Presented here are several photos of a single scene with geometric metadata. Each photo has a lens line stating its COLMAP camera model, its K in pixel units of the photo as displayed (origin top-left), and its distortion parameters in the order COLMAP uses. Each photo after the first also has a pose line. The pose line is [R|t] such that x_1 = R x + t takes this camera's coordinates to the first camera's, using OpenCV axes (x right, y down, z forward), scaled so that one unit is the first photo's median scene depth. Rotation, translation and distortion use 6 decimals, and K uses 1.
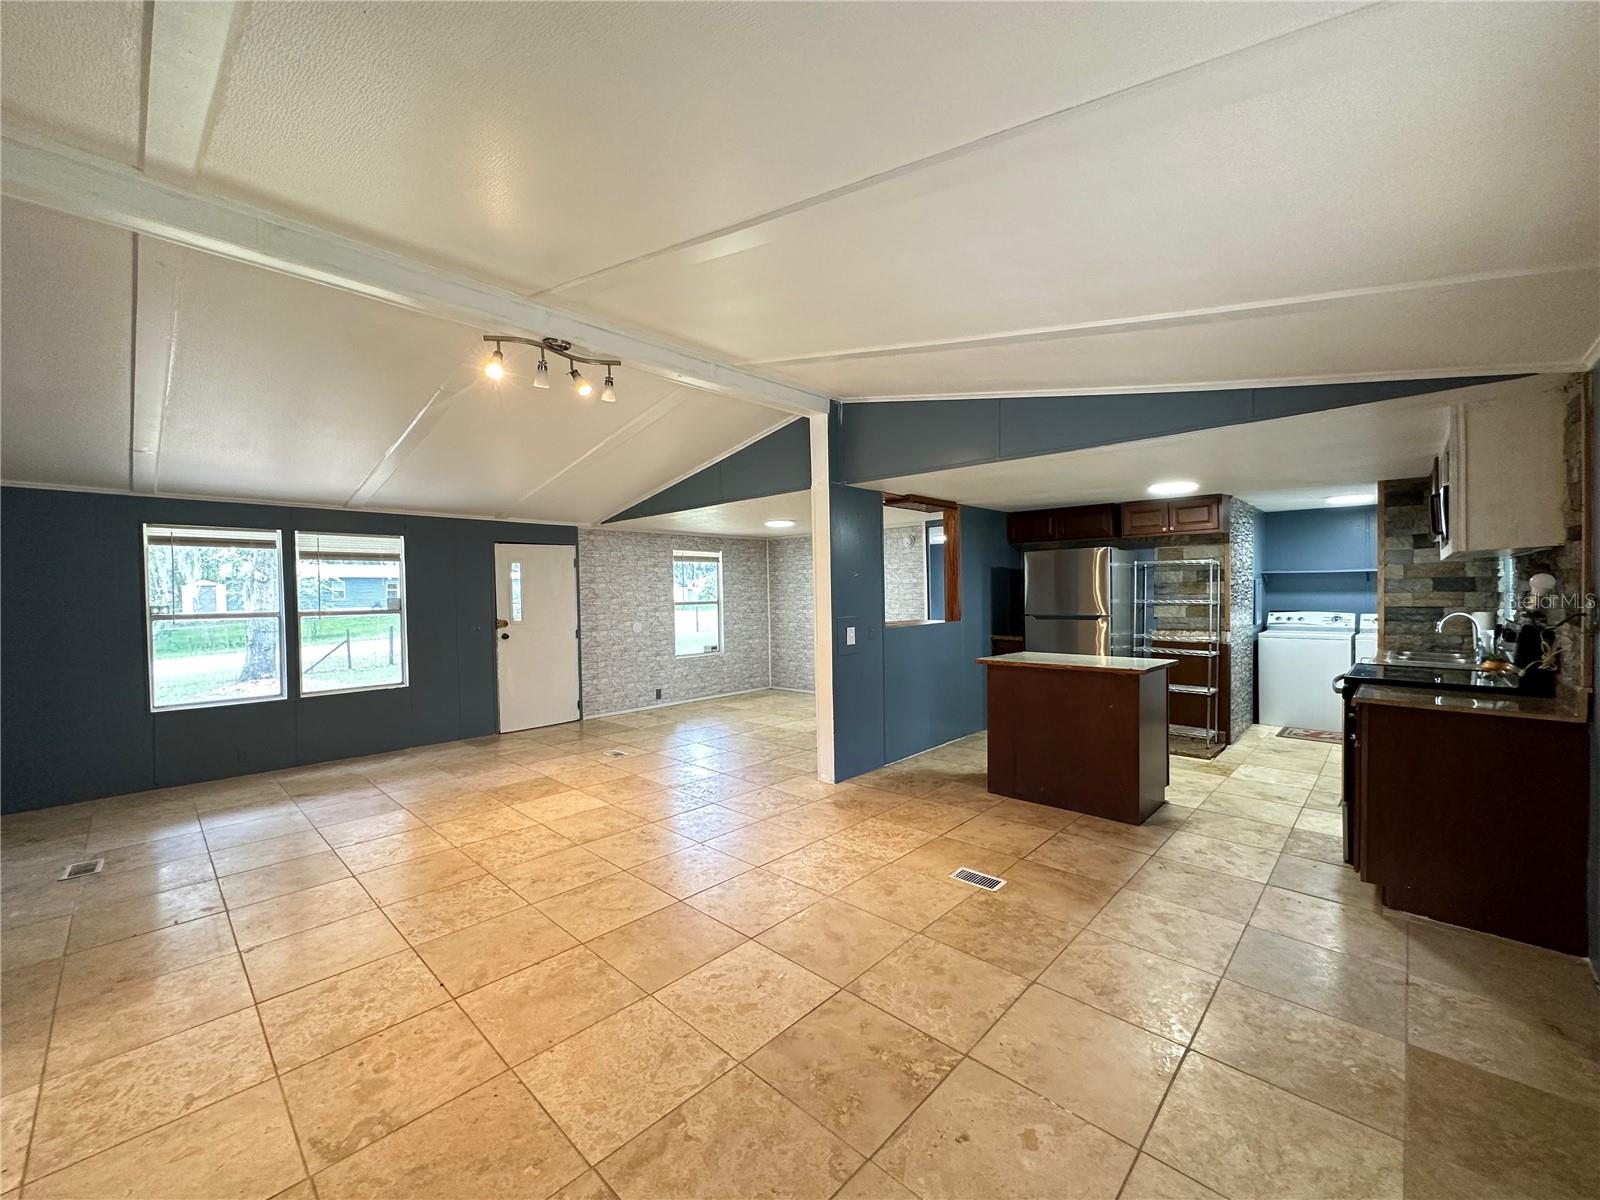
lens RADIAL K [[638.5, 0, 801.4], [0, 638.5, 604.2], [0, 0, 1]] dist [-0.002726, 0.000845]
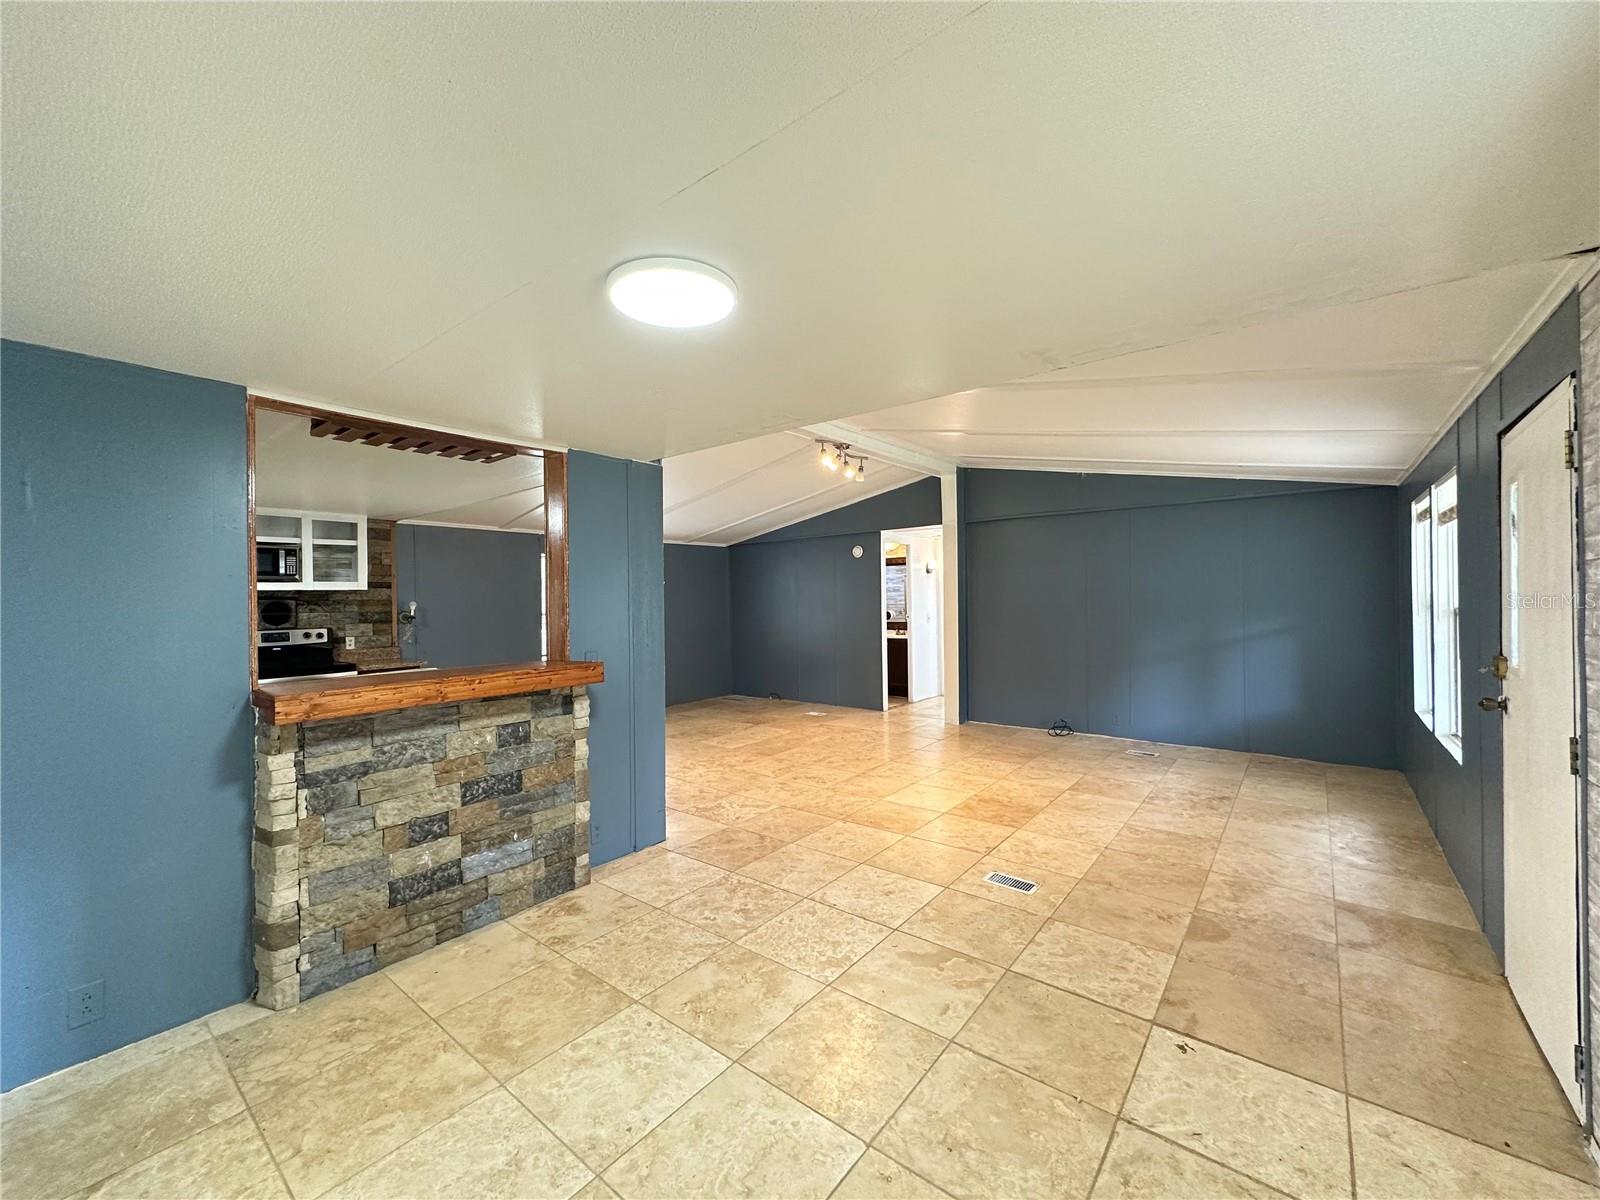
lens RADIAL K [[638.5, 0, 802.2], [0, 638.5, 602.8], [0, 0, 1]] dist [-0.002726, 0.000845]
pose [[-0.995781, 0.031856, -0.086051, -0.093649], [0.029346, 0.999111, 0.030273, -0.040496], [0.086939, 0.027620, -0.995831, 2.025342]]
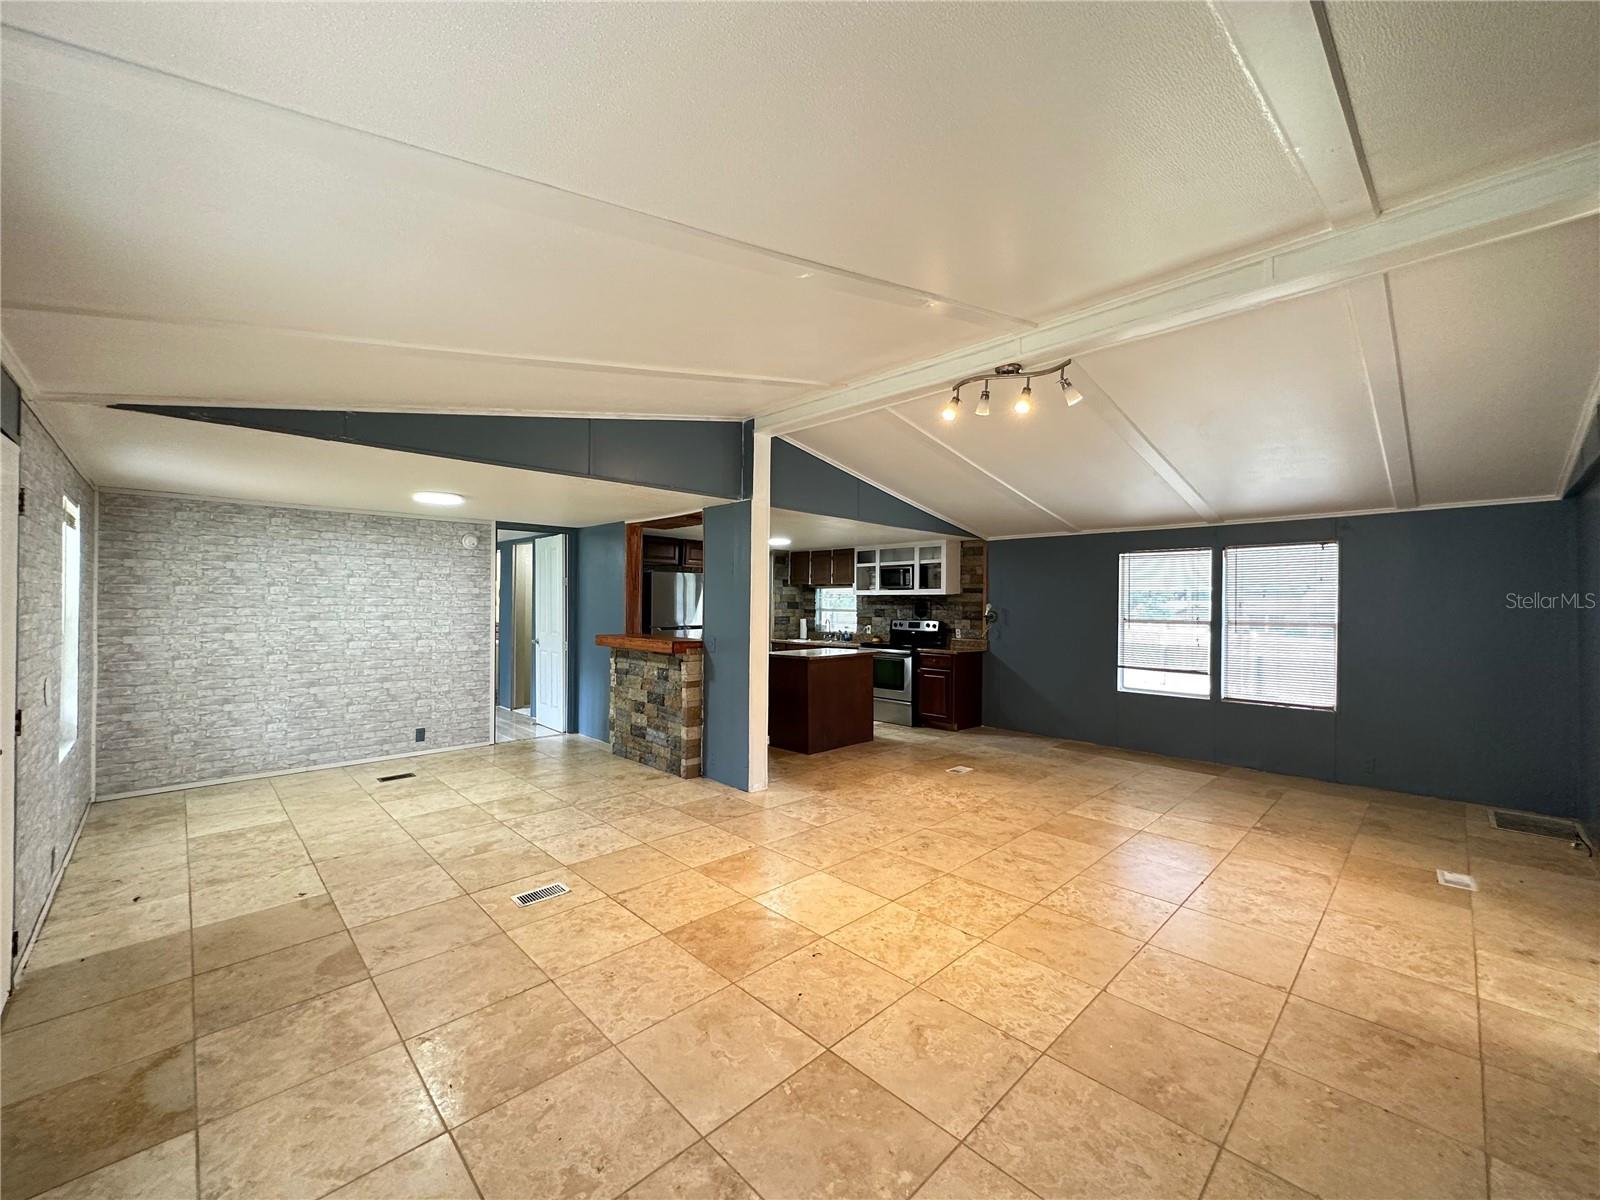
lens RADIAL K [[638.5, 0, 794.4], [0, 638.5, 601.7], [0, 0, 1]] dist [-0.002726, 0.000845]
pose [[0.043160, 0.017826, 0.998909, -1.105529], [0.012034, 0.999759, -0.018361, -0.006361], [-0.998996, 0.012813, 0.042935, 1.000764]]
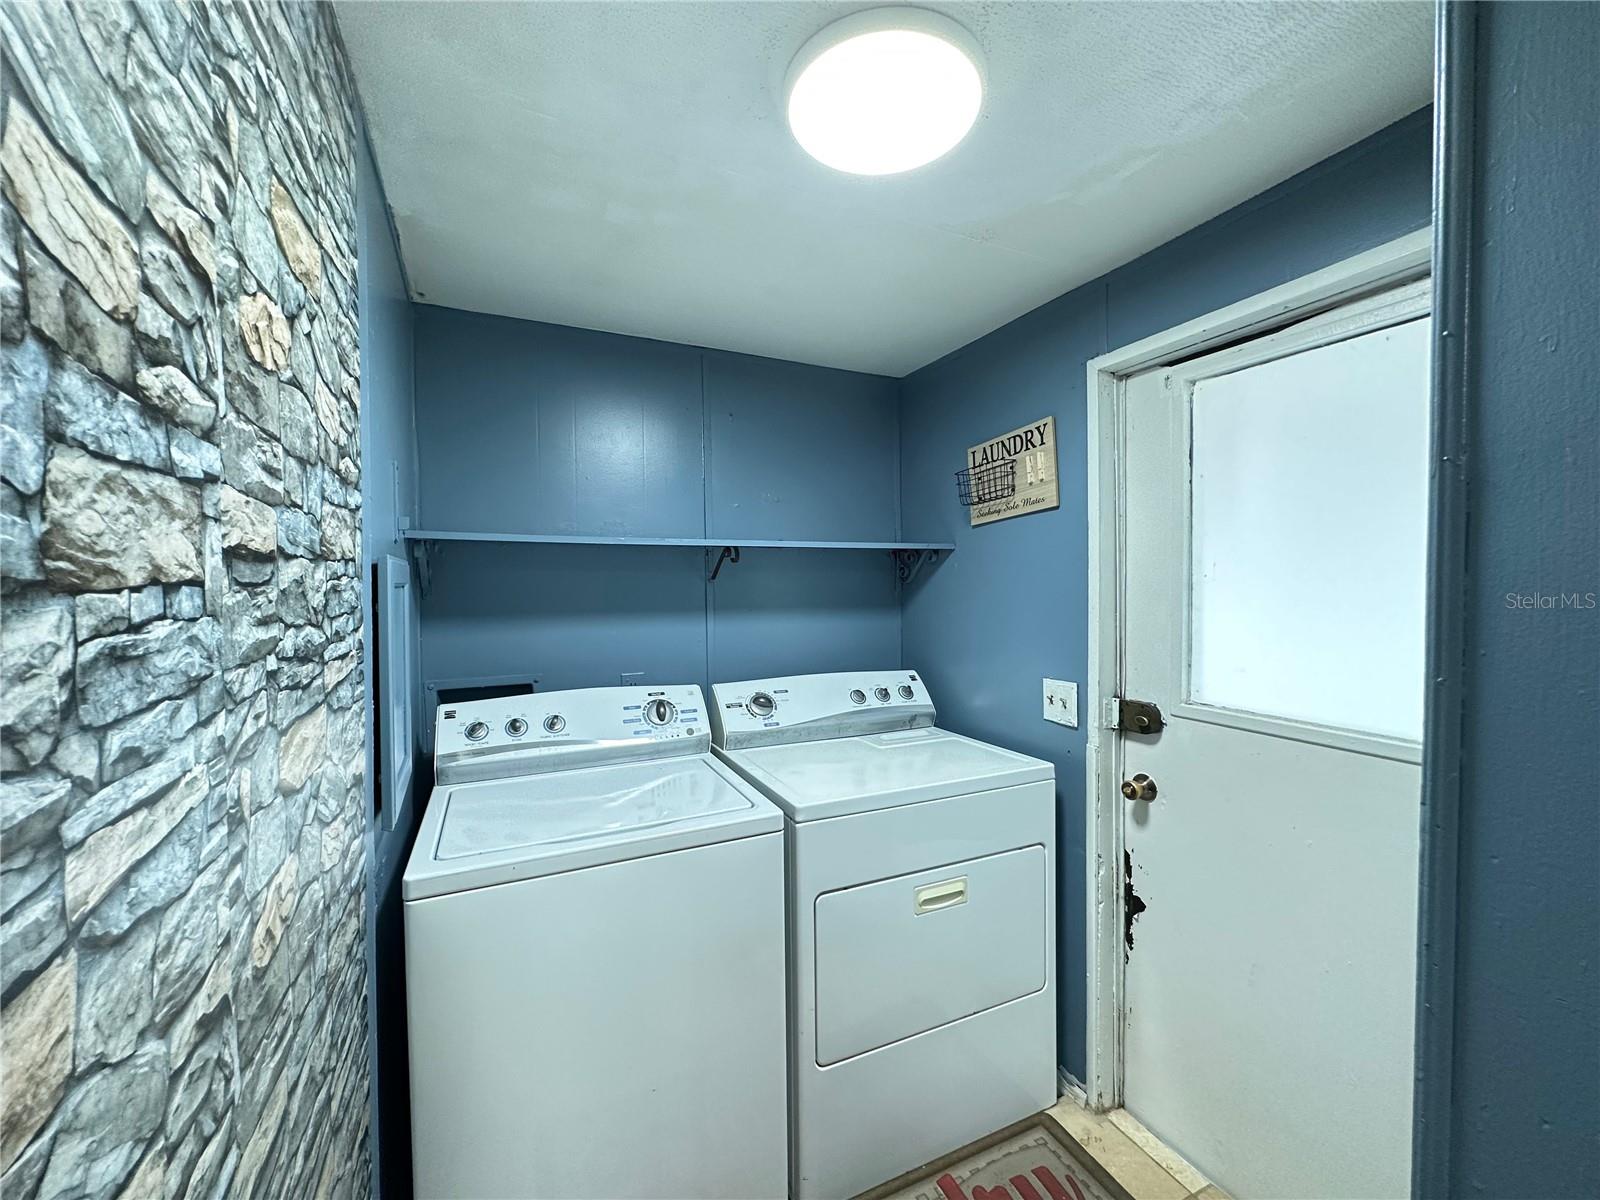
lens RADIAL K [[638.5, 0, 794.5], [0, 638.5, 601.4], [0, 0, 1]] dist [-0.002726, 0.000845]
pose [[0.366957, -0.011512, 0.930167, 0.904820], [0.024078, 0.999706, 0.002874, -0.037659], [-0.929926, 0.021342, 0.367127, 1.270555]]
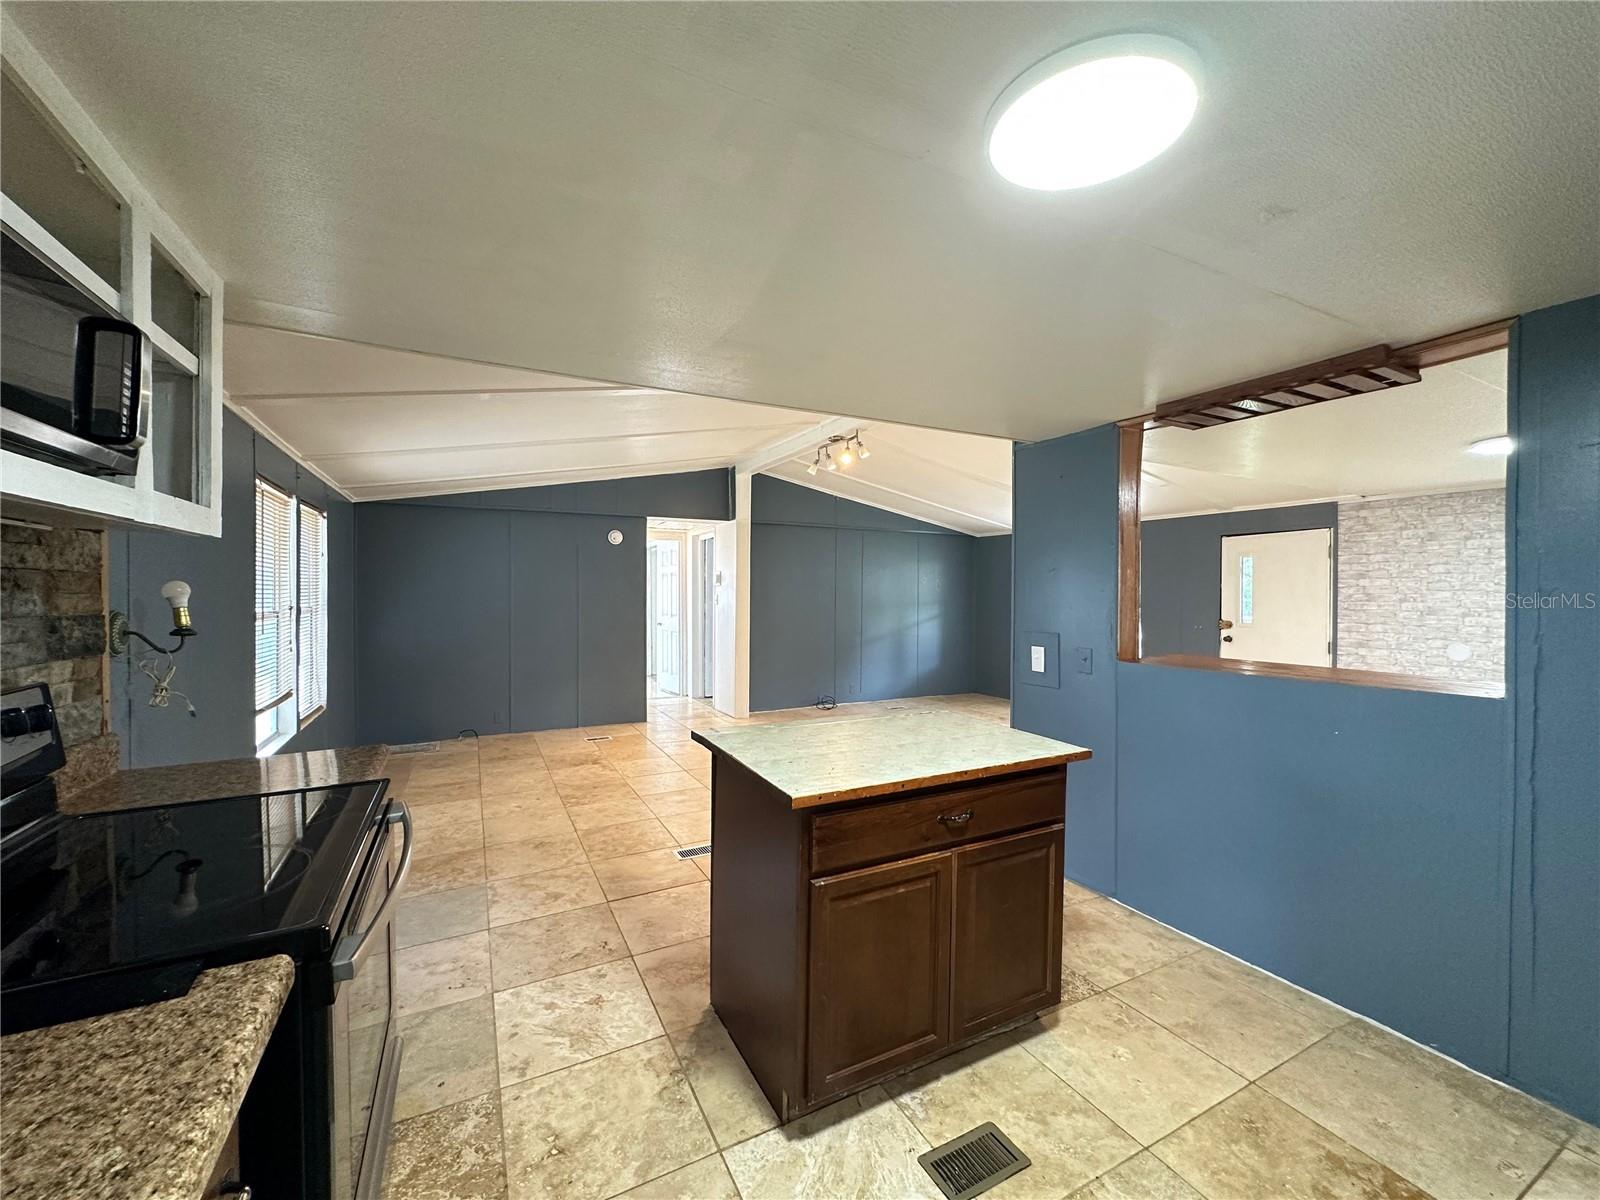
lens RADIAL K [[638.5, 0, 794.8], [0, 638.5, 596.9], [0, 0, 1]] dist [-0.002726, 0.000845]
pose [[-0.328551, 0.021648, -0.944238, 0.921182], [-0.019580, 0.999366, 0.029725, -0.037204], [0.944283, 0.028255, -0.327919, 1.102339]]
